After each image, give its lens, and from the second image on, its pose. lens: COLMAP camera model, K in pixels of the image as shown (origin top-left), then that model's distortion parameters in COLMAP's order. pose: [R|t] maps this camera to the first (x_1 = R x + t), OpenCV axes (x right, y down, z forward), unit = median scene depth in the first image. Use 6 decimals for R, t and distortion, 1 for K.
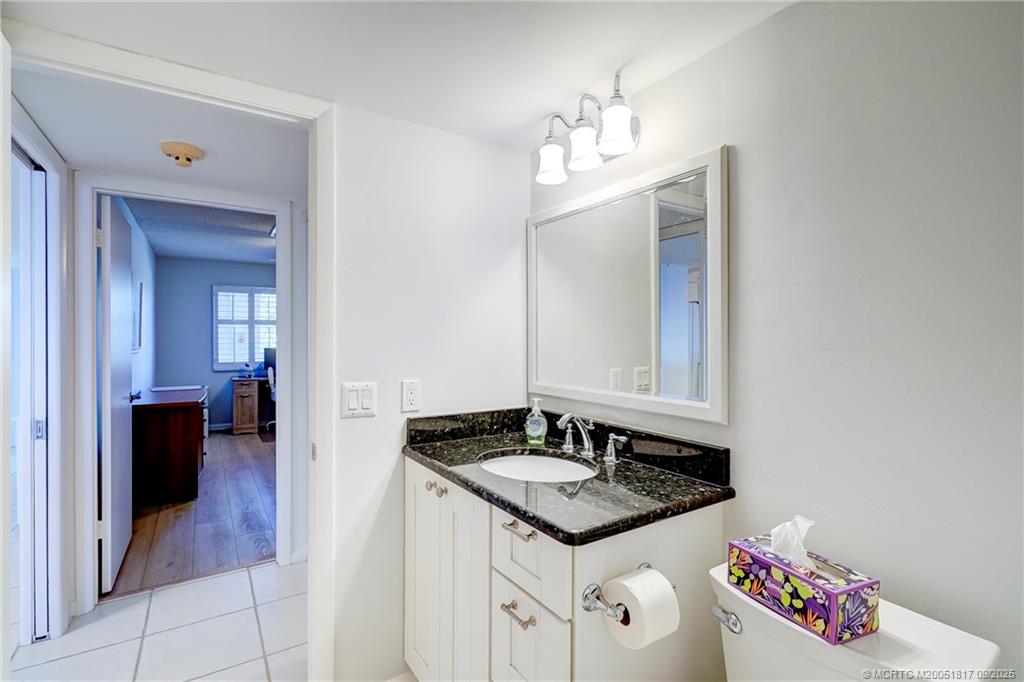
lens RADIAL K [[491.2, 0, 515.9], [0, 491.2, 345.6], [0, 0, 1]] dist [0.002748, 0.000174]
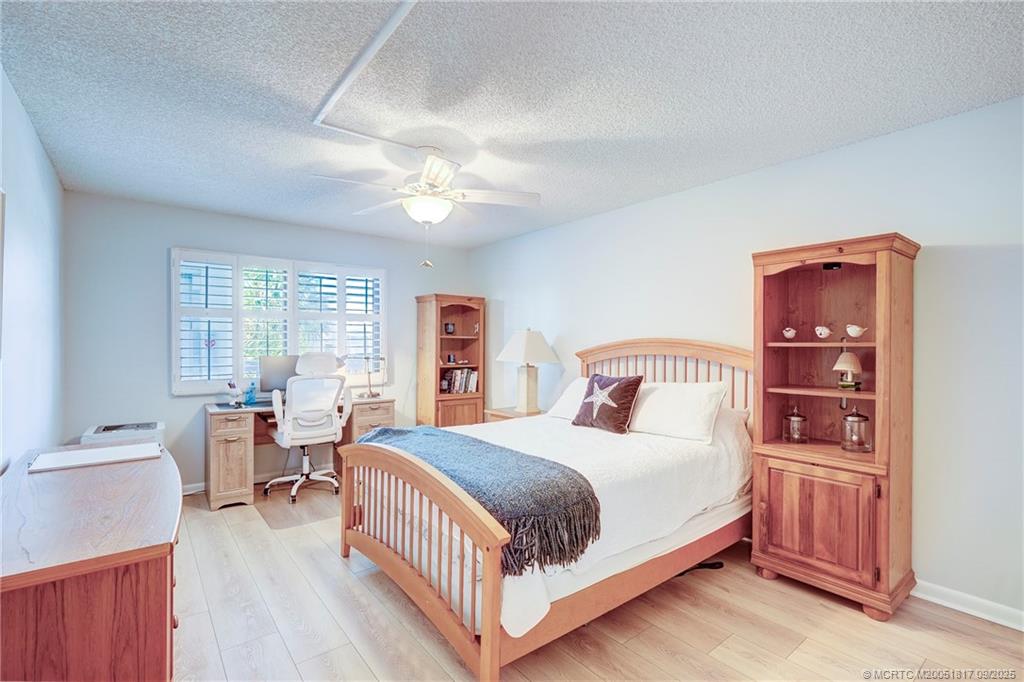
lens RADIAL K [[491.2, 0, 511.6], [0, 491.2, 338.4], [0, 0, 1]] dist [0.002748, 0.000174]
pose [[0.996290, -0.012326, 0.085178, -0.265104], [0.013508, 0.999820, -0.013318, -0.004106], [-0.084998, 0.014419, 0.996277, 0.386889]]
